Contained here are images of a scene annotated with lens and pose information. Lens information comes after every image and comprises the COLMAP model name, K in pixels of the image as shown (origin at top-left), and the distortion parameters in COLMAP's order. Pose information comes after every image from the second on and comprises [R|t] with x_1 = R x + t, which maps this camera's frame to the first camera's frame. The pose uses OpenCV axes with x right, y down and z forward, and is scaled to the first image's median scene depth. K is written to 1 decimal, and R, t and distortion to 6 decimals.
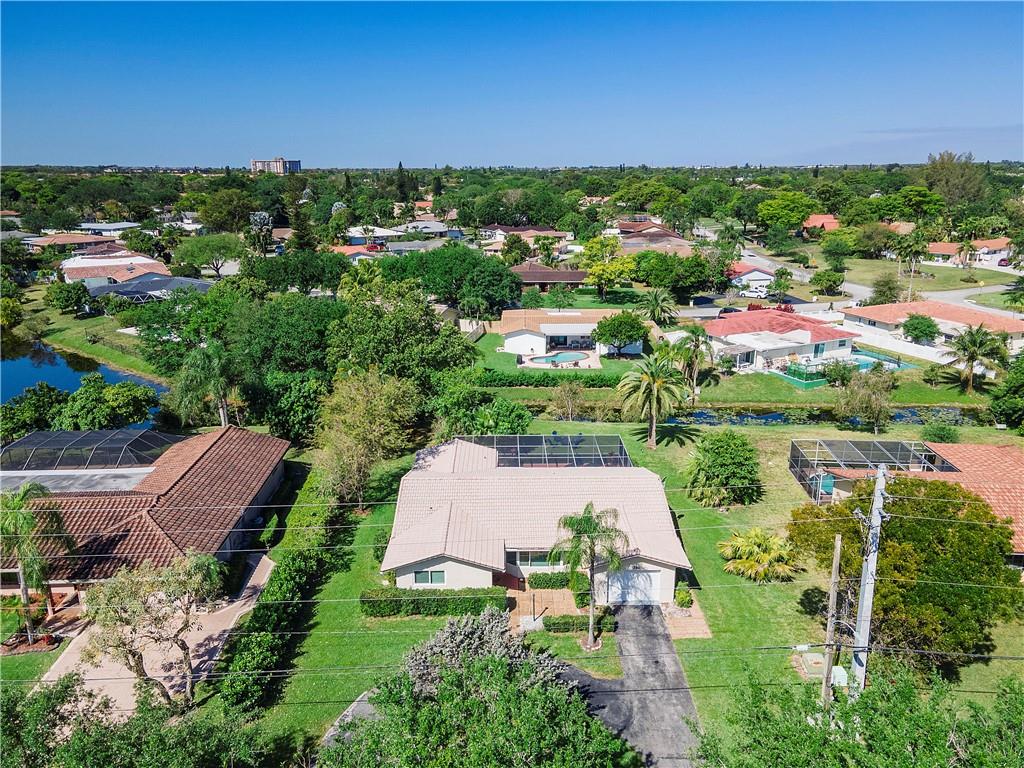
lens RADIAL K [[748.6, 0, 512.7], [0, 748.6, 380.8], [0, 0, 1]] dist [0.010019, 0.063452]
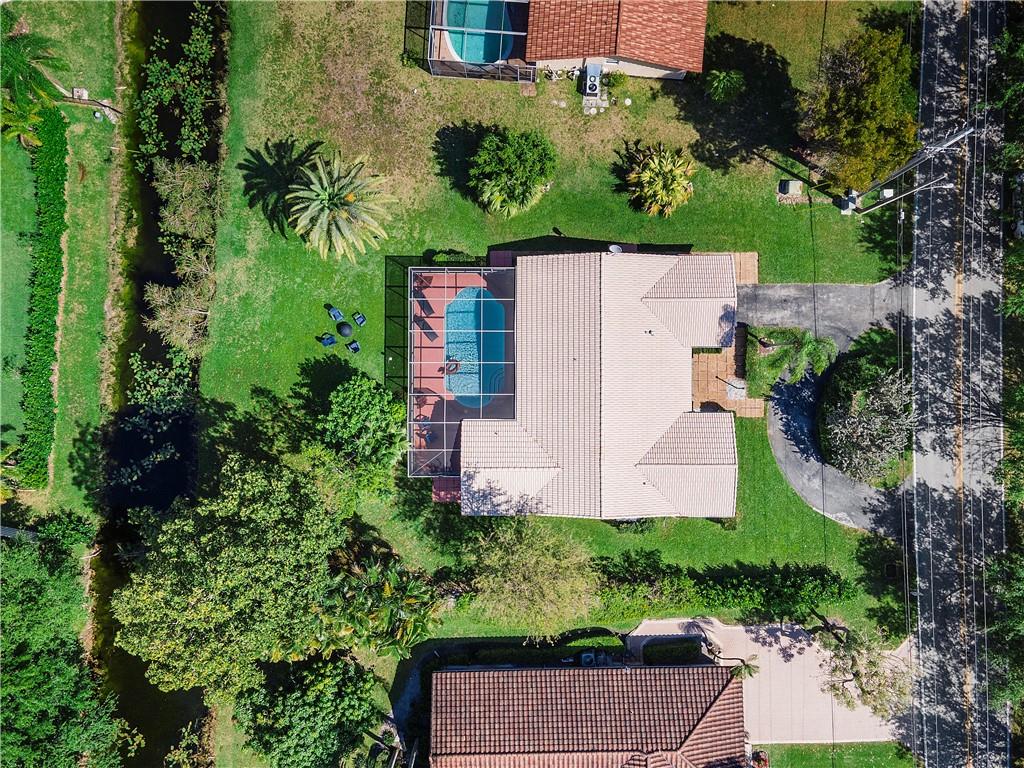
lens RADIAL K [[746.5, 0, 512.8], [0, 746.5, 381.2], [0, 0, 1]] dist [0.026389, 0.032368]
pose [[0.014120, -0.999767, 0.016301, 0.013185], [0.283630, 0.019638, 0.958733, -0.917877], [-0.958830, -0.008914, 0.283841, 0.927869]]
